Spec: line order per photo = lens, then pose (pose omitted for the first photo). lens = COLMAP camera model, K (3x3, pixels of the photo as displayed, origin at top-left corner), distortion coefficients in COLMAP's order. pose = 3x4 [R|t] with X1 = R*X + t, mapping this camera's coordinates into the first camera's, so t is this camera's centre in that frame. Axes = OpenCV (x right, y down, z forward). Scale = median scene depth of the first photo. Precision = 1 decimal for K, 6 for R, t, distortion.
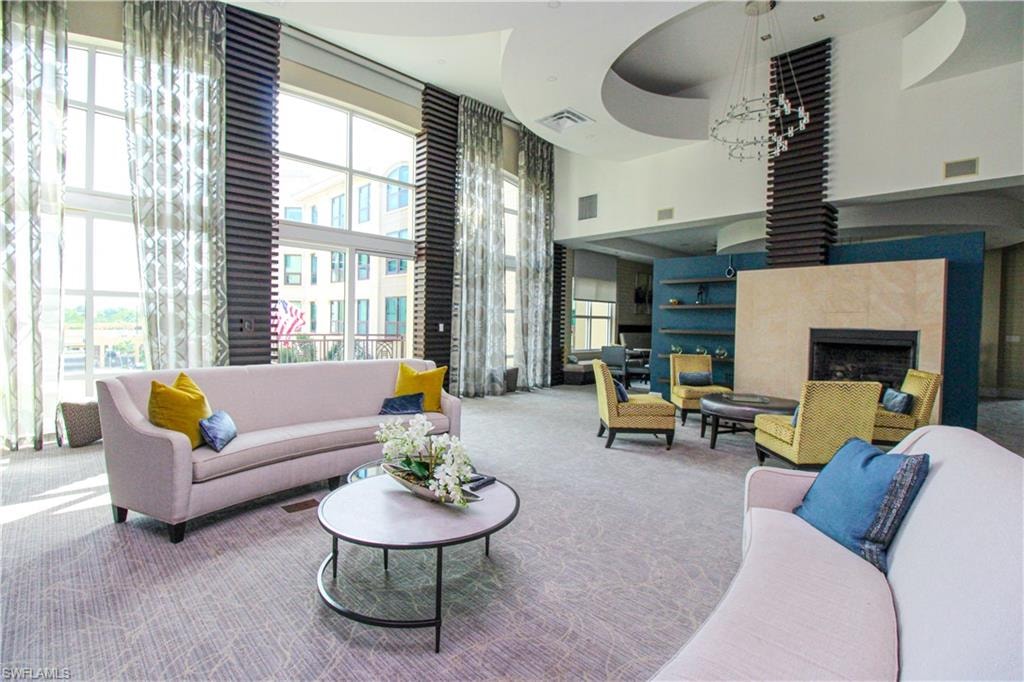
lens RADIAL K [[498.8, 0, 511.0], [0, 498.8, 330.6], [0, 0, 1]] dist [0.002384, -0.014794]
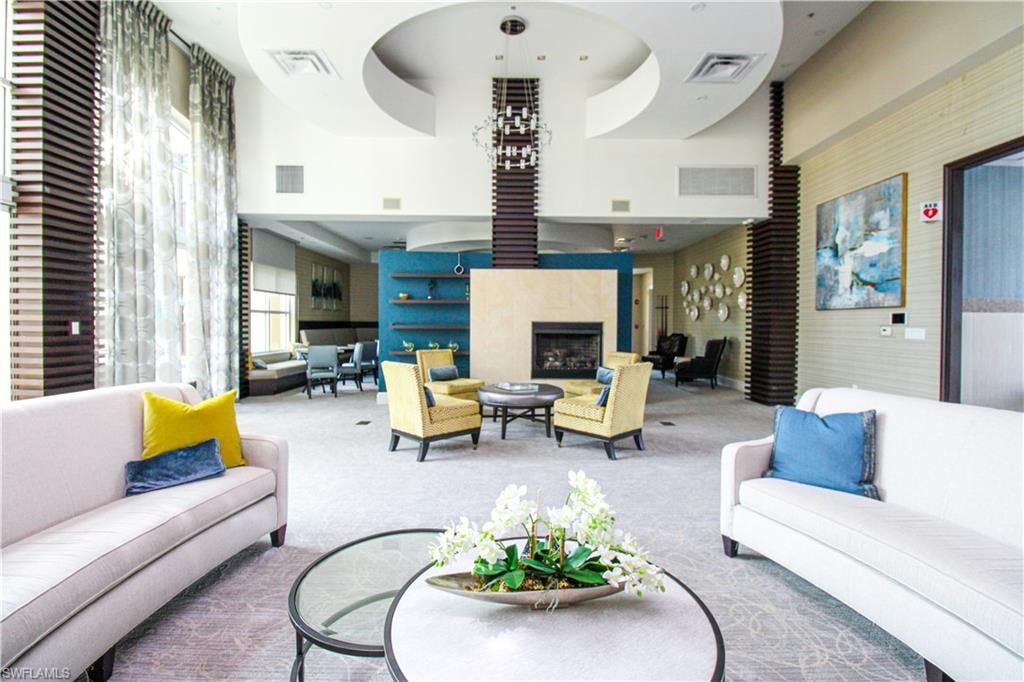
lens RADIAL K [[477.8, 0, 510.3], [0, 477.8, 331.7], [0, 0, 1]] dist [-0.004521, -0.011647]
pose [[0.672610, -0.027410, 0.739489, -0.204457], [0.018151, 0.999624, 0.020543, -0.003946], [-0.739774, -0.000395, 0.672855, 0.209861]]
